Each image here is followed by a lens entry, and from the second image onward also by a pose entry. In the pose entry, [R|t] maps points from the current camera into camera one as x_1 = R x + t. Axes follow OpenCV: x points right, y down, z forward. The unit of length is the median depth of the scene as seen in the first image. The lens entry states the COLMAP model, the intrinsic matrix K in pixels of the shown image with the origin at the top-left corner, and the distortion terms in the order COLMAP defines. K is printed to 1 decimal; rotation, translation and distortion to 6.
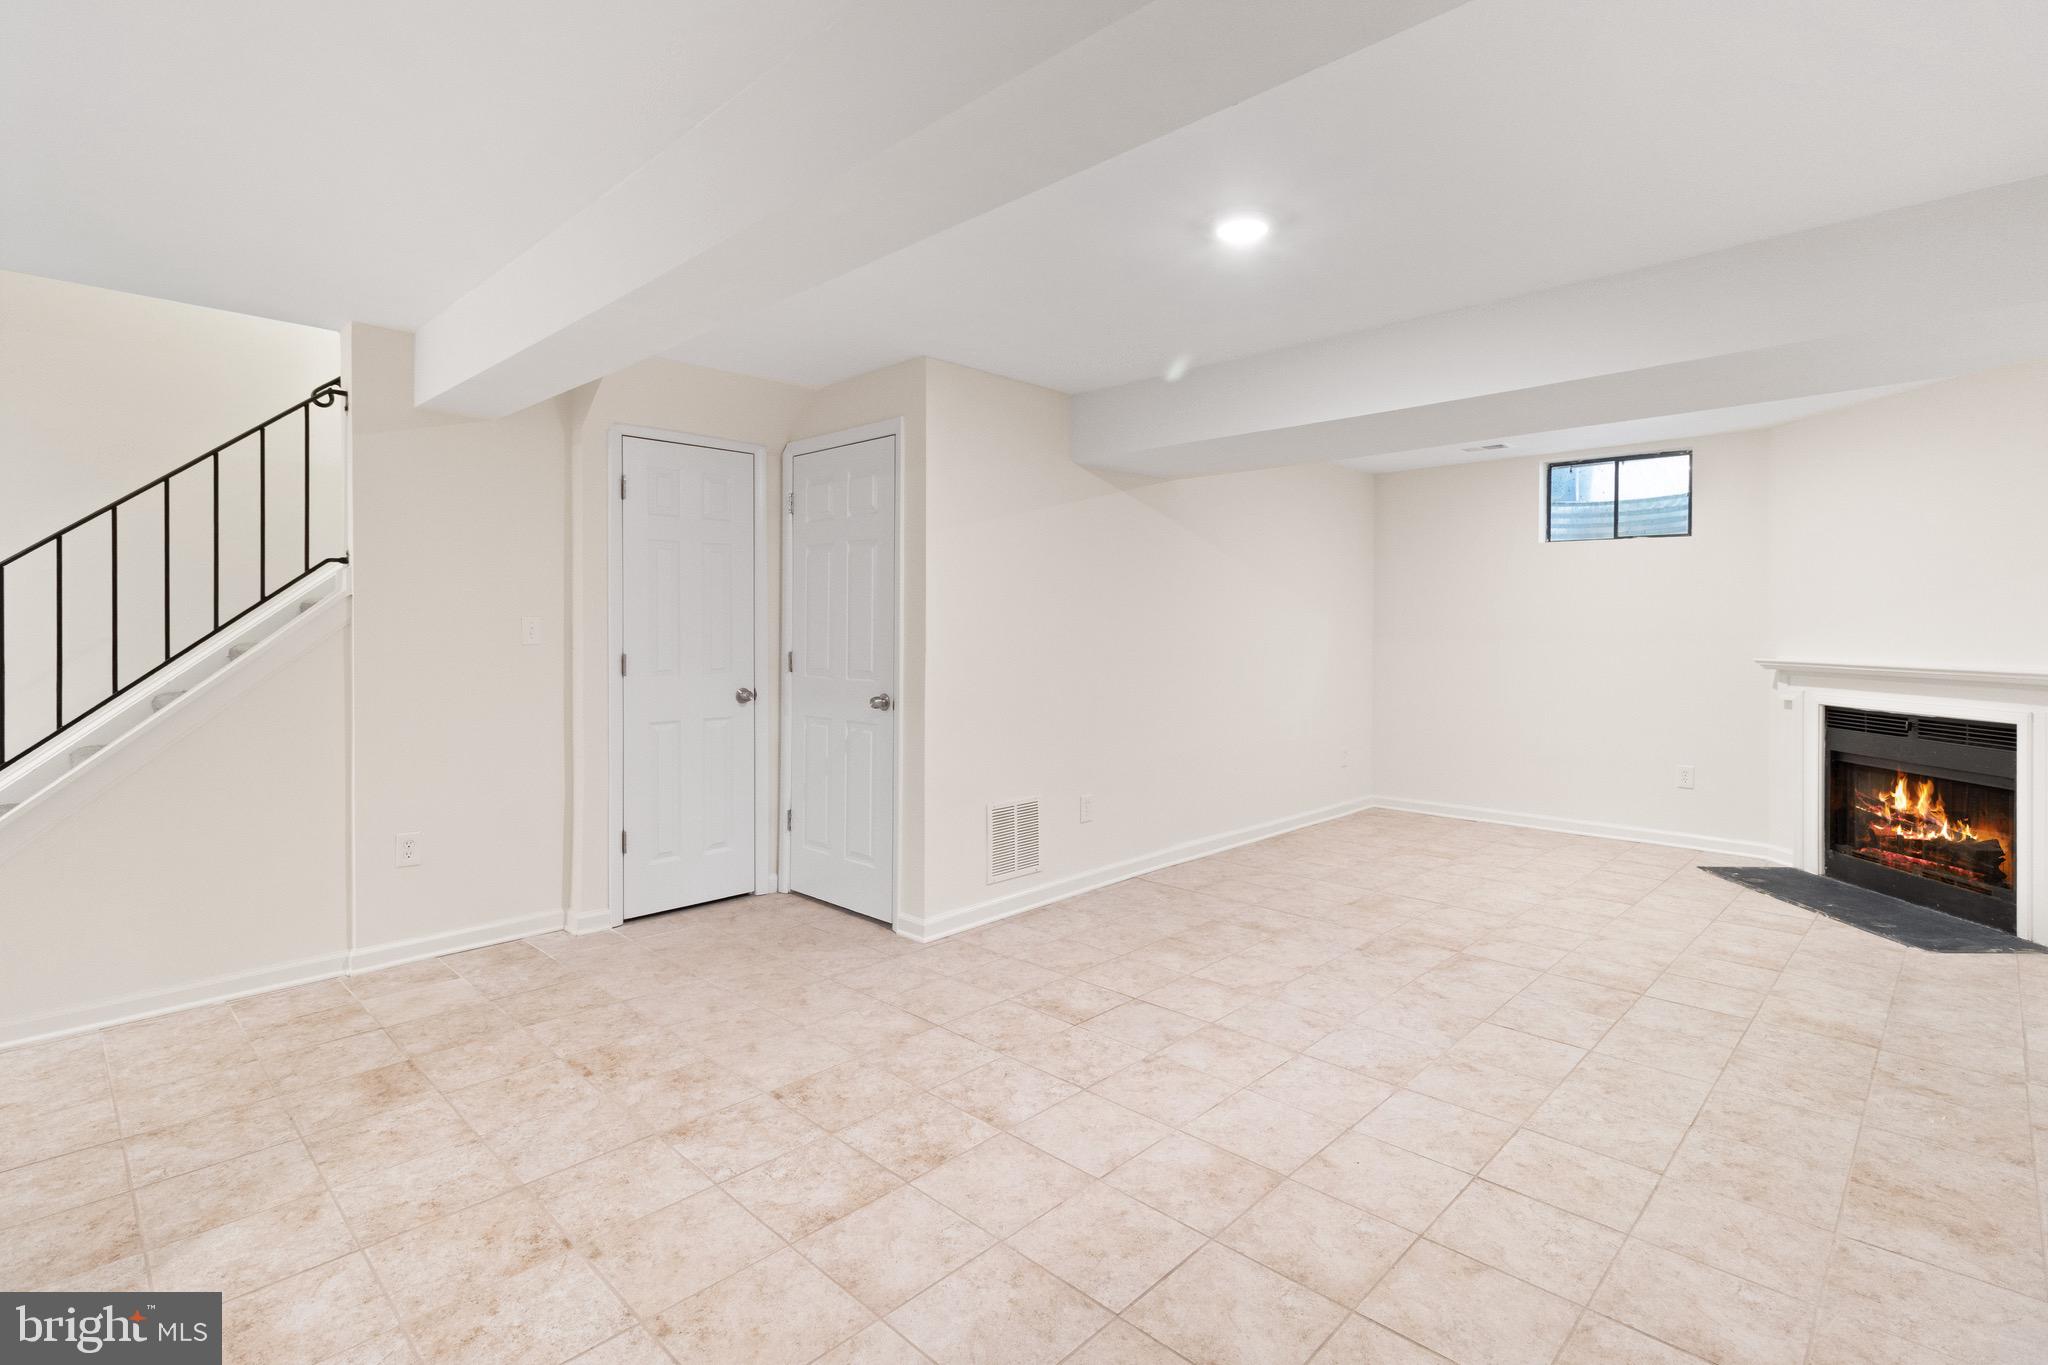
lens RADIAL K [[969.2, 0, 1031.2], [0, 969.2, 651.1], [0, 0, 1]] dist [0.002372, -0.000386]
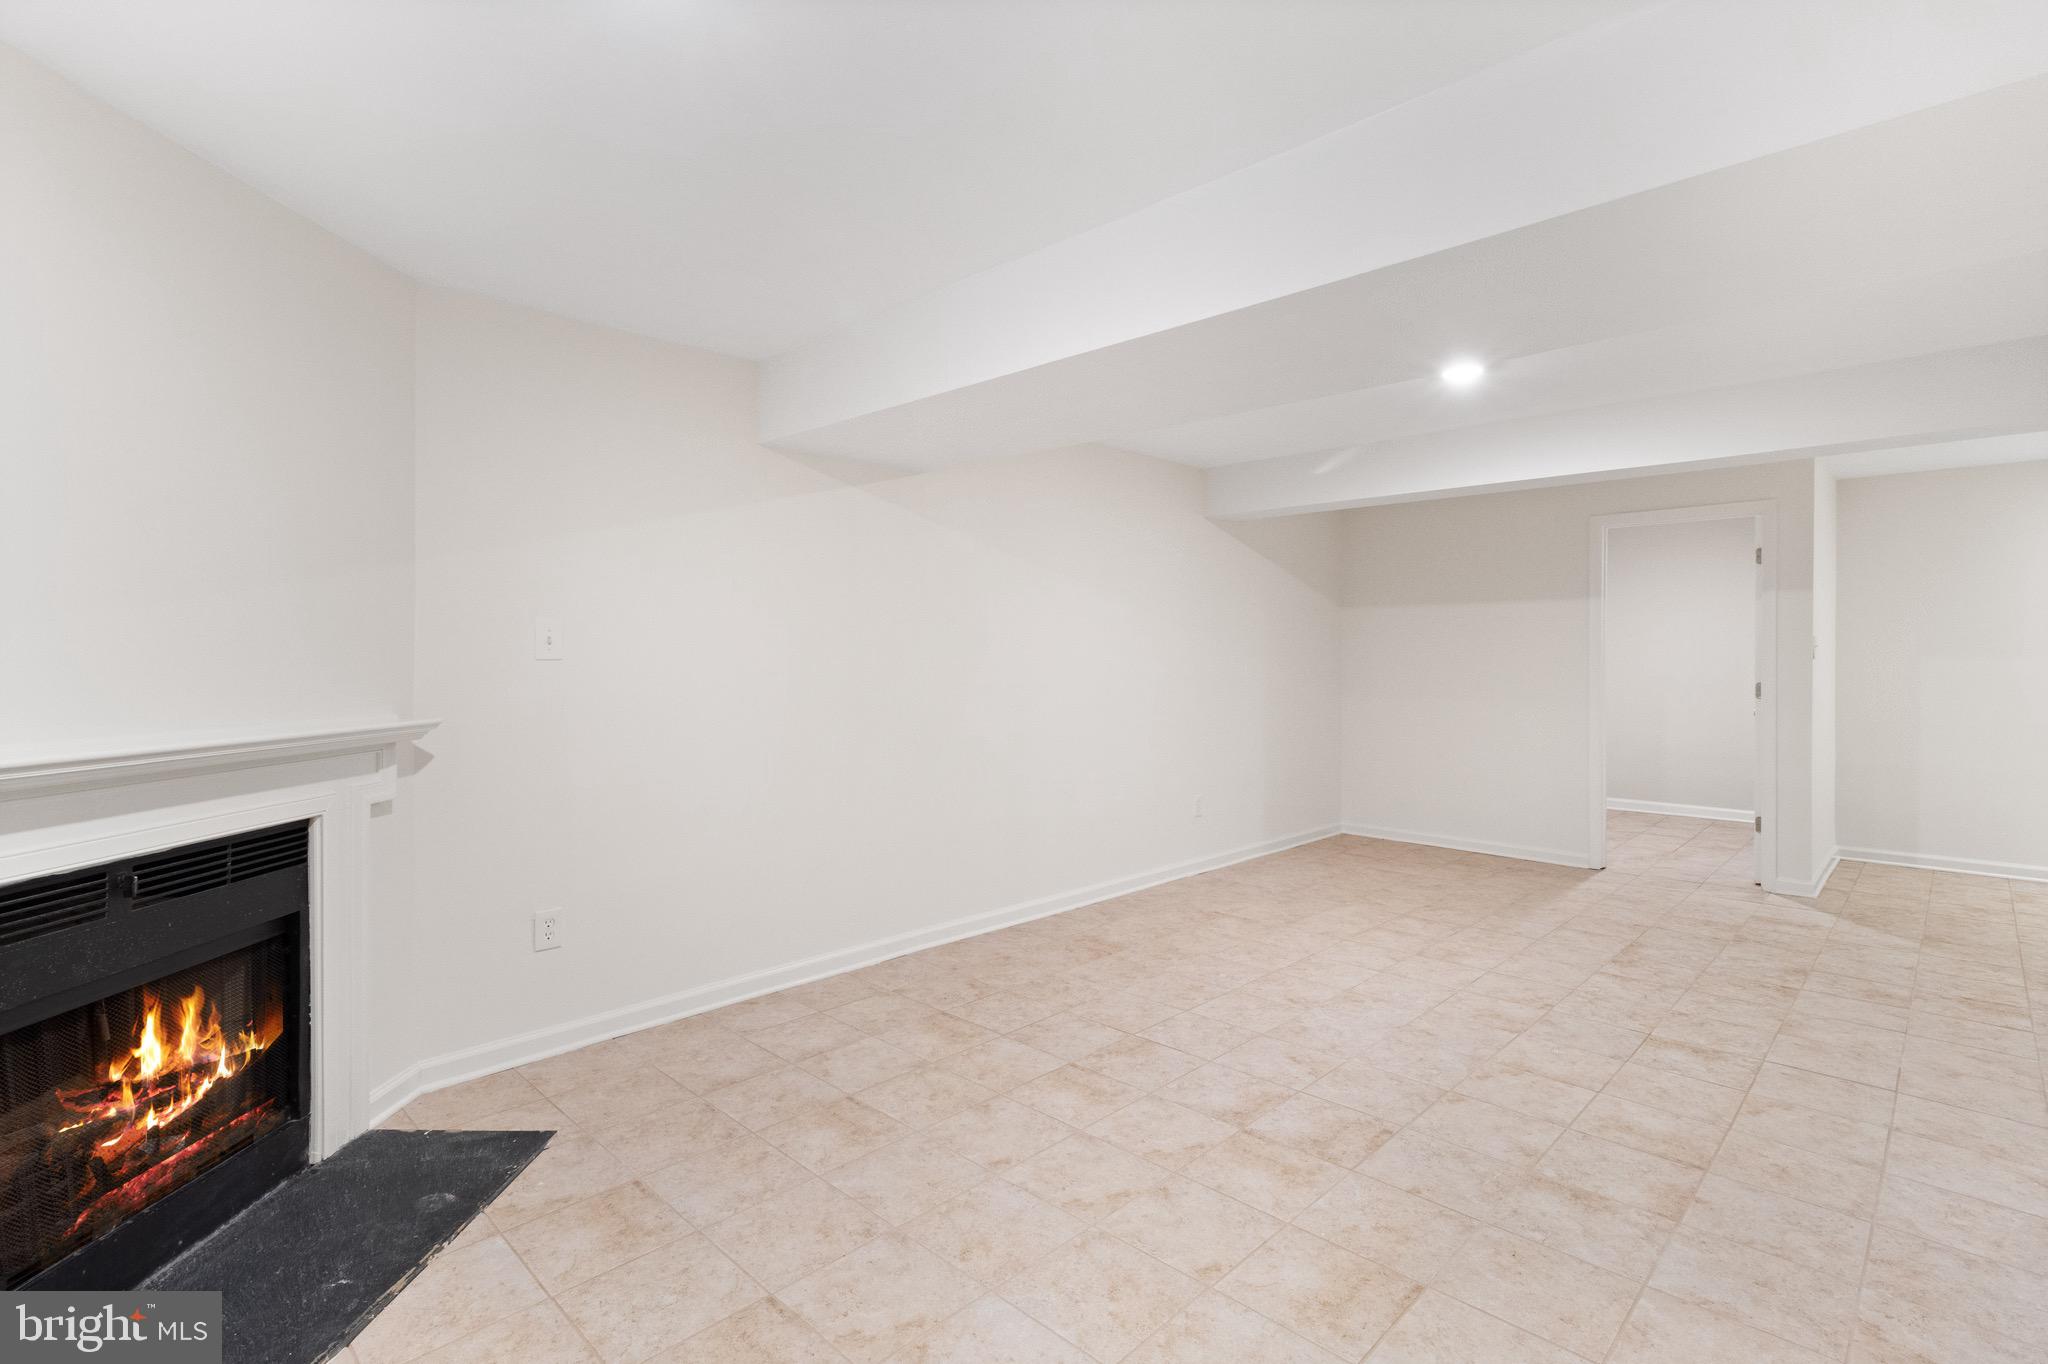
lens RADIAL K [[963.6, 0, 1022.1], [0, 963.6, 643.4], [0, 0, 1]] dist [0.003558, 0.000202]
pose [[-0.999983, -0.000332, 0.005750, 0.601241], [-0.000285, 0.999966, 0.008210, -0.041121], [-0.005752, 0.008208, -0.999950, 1.704887]]
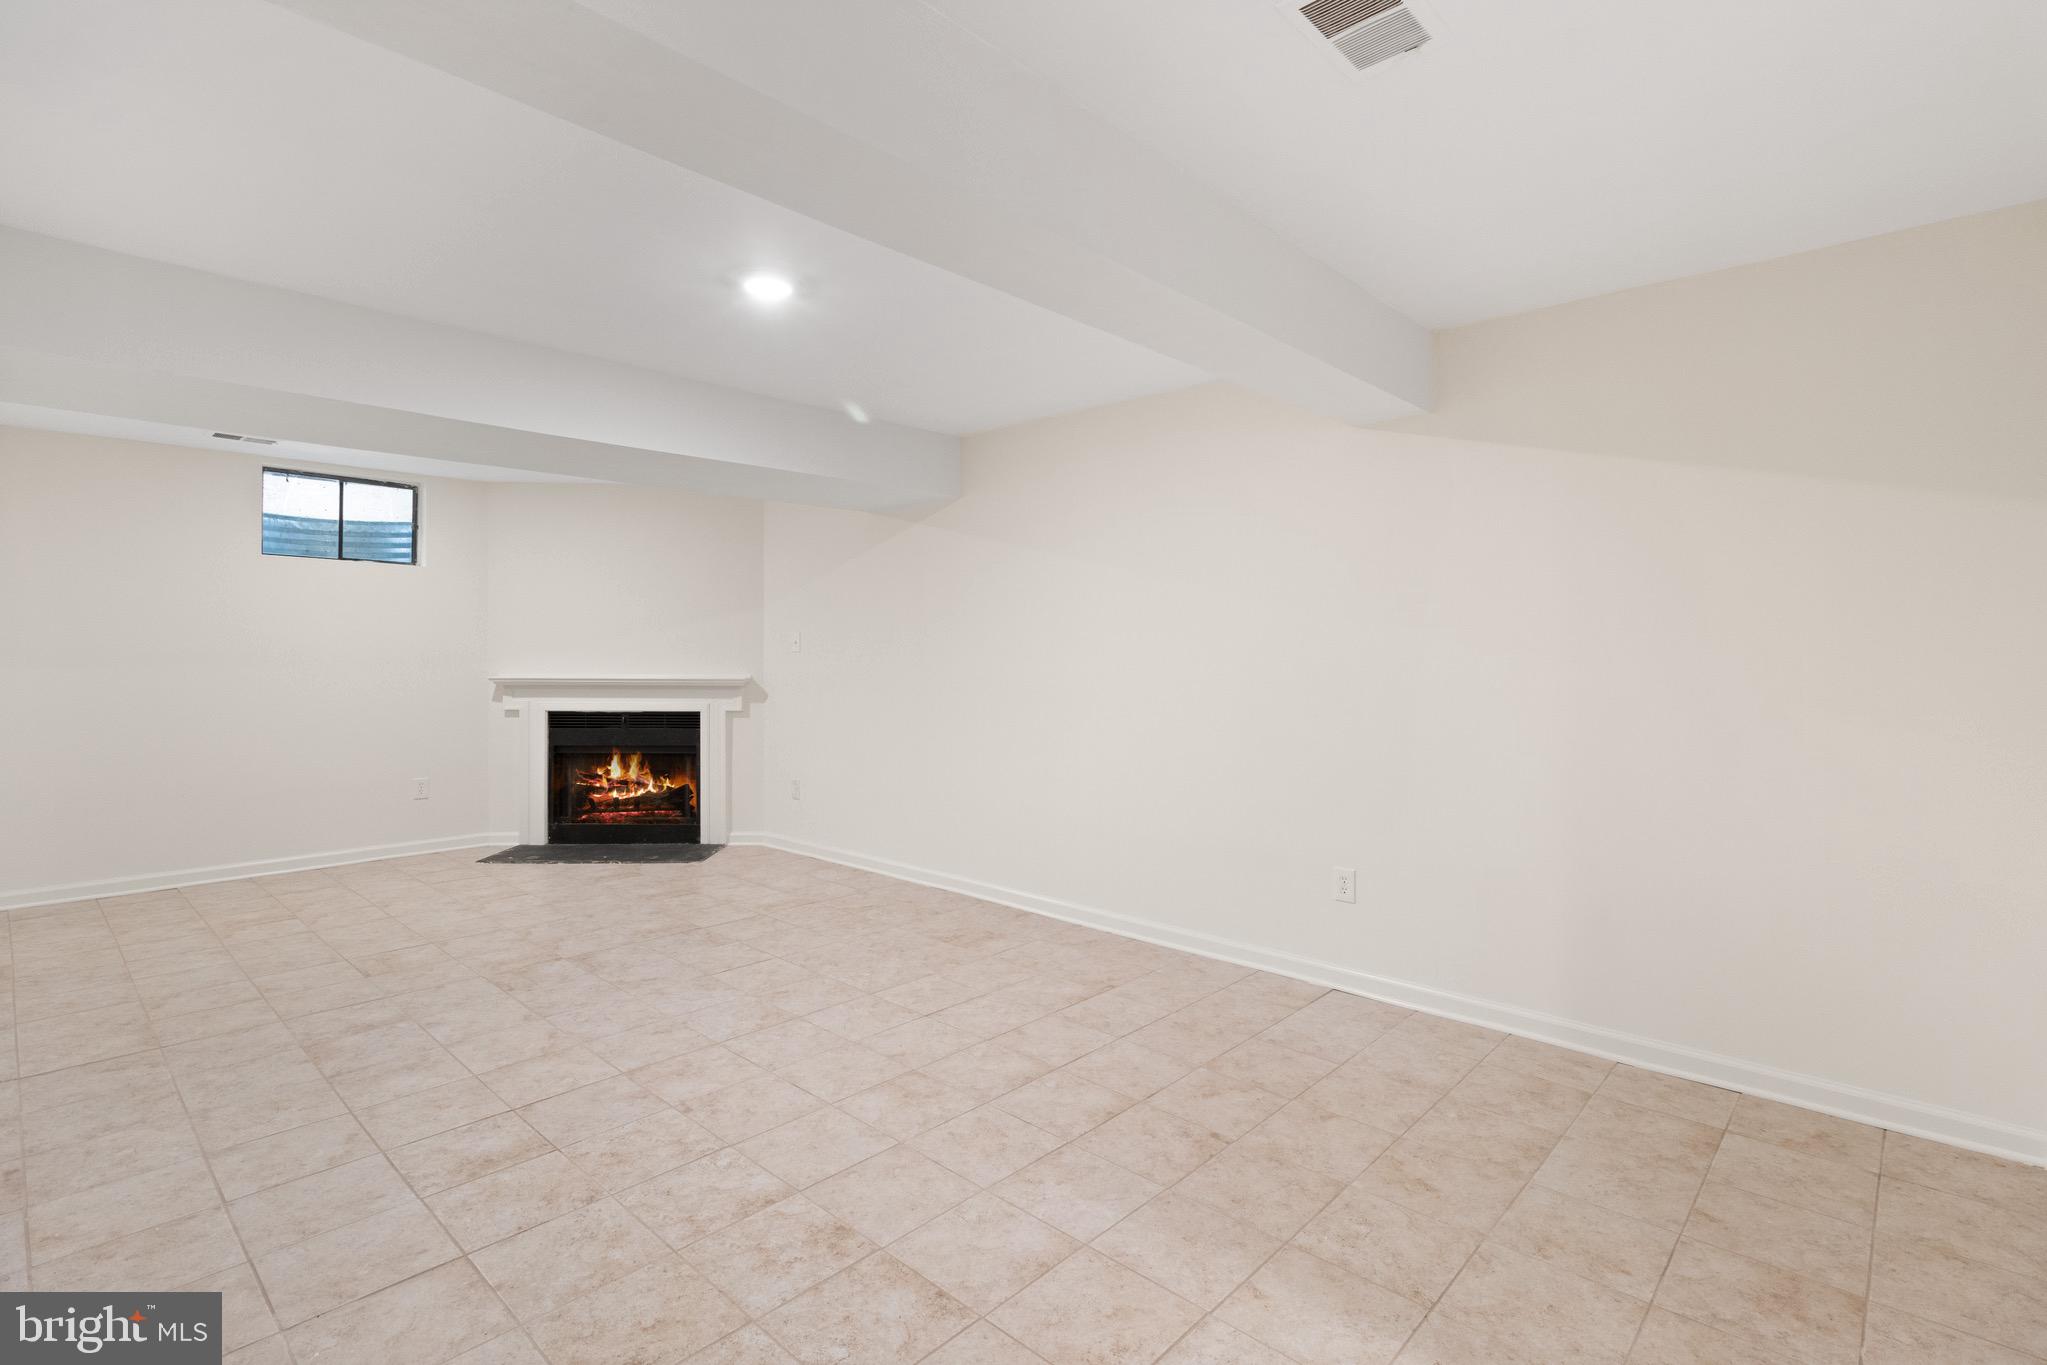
lens RADIAL K [[968.7, 0, 1030.7], [0, 968.7, 651.1], [0, 0, 1]] dist [0.002372, -0.000386]
pose [[-0.022220, 0.000925, 0.999753, -0.630768], [0.020114, 0.999798, -0.000478, -0.012622], [-0.999551, 0.020098, -0.022234, 0.515255]]
